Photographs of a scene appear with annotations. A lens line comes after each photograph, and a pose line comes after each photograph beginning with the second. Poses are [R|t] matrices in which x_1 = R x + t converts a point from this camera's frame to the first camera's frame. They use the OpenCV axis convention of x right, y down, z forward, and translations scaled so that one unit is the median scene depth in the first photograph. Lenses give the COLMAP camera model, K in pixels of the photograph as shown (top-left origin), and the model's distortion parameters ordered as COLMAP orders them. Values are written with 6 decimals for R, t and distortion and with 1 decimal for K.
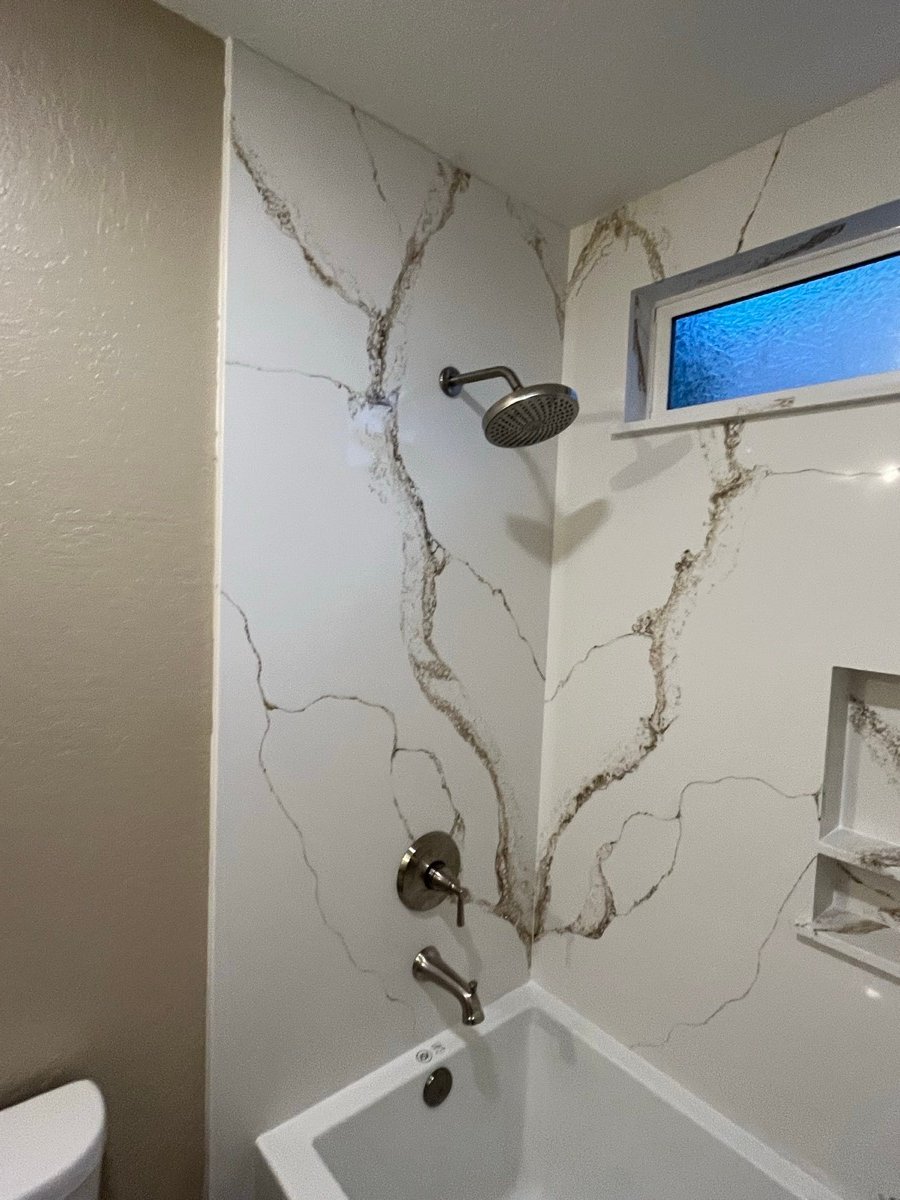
lens RADIAL K [[641.2, 0, 448.3], [0, 641.2, 599.7], [0, 0, 1]] dist [-0.001046, -0.002831]
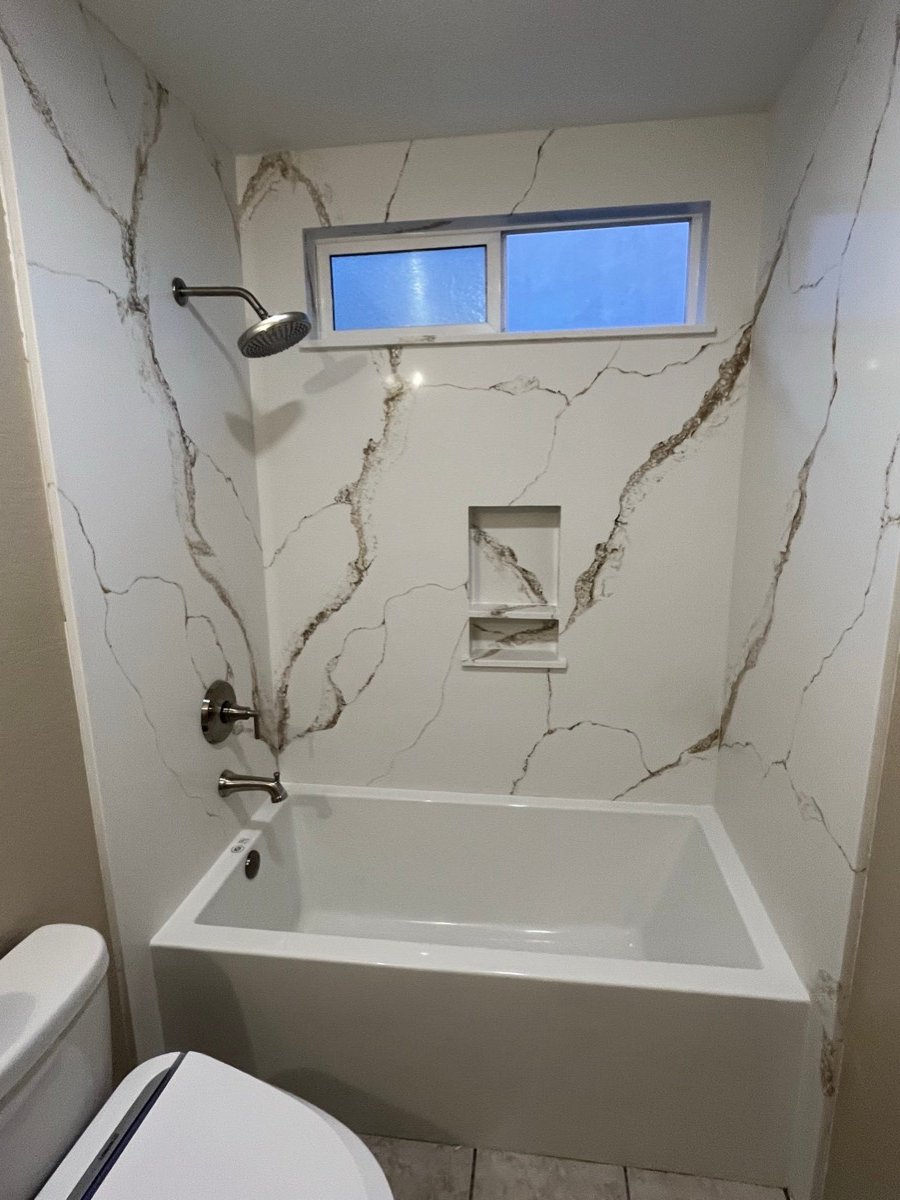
lens RADIAL K [[641.2, 0, 451.3], [0, 641.2, 600.6], [0, 0, 1]] dist [-0.001046, -0.002831]
pose [[0.744509, -0.189095, 0.640273, -0.469354], [0.083584, 0.977904, 0.191617, 0.015830], [-0.662359, -0.089144, 0.743864, -0.206231]]
